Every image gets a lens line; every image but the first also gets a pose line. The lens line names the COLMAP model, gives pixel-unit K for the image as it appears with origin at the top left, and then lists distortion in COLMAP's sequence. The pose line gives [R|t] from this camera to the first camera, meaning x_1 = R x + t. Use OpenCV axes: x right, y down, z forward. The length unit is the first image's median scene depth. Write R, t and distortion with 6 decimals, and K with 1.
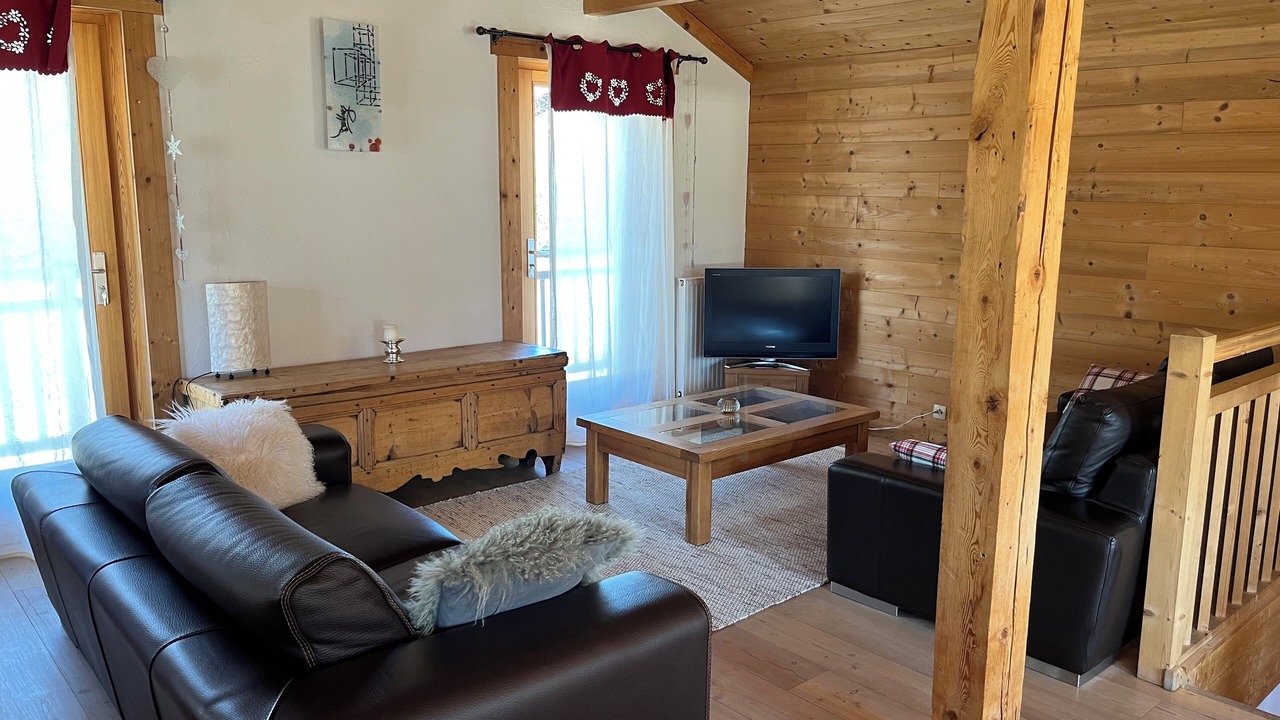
lens RADIAL K [[977.3, 0, 640.0], [0, 977.3, 360.0], [0, 0, 1]] dist [0.071427, -0.085631]
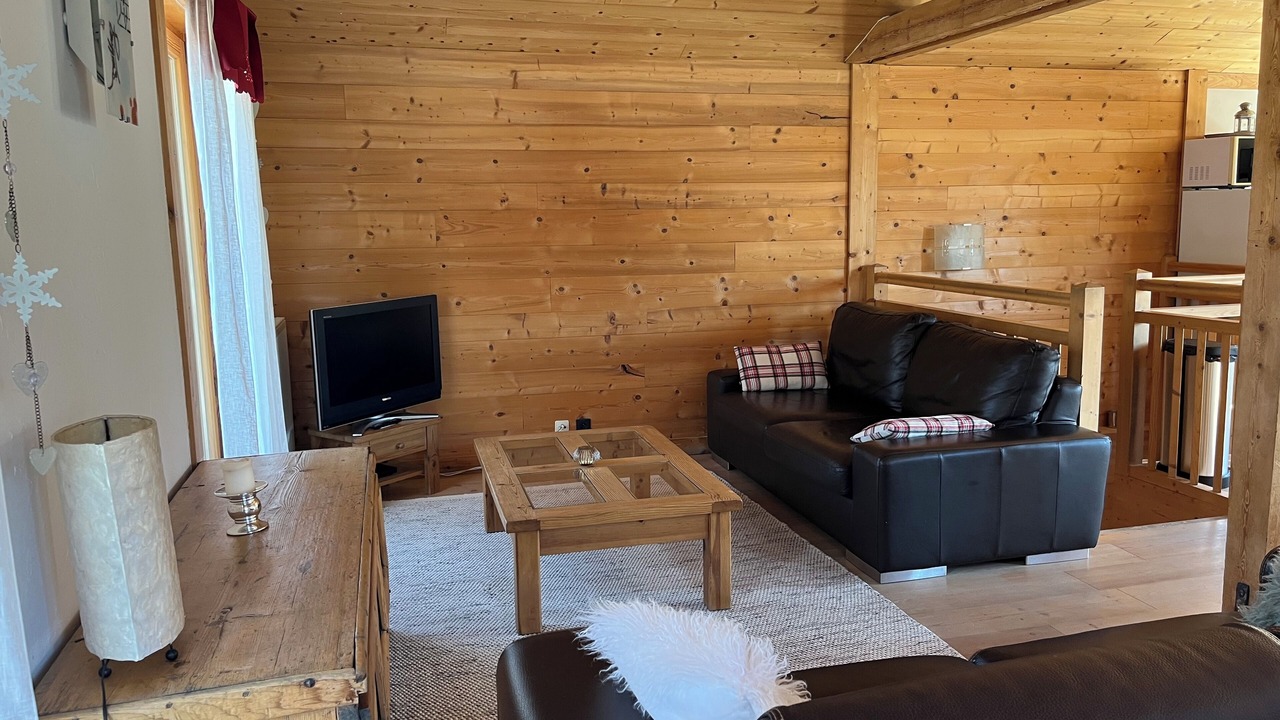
lens RADIAL K [[977.3, 0, 640.0], [0, 977.3, 360.0], [0, 0, 1]] dist [0.071427, -0.085631]
pose [[0.443319, -0.152548, 0.883288, -0.585971], [0.178500, 0.980700, 0.079784, -0.088221], [-0.878411, 0.122297, 0.461993, 0.543574]]
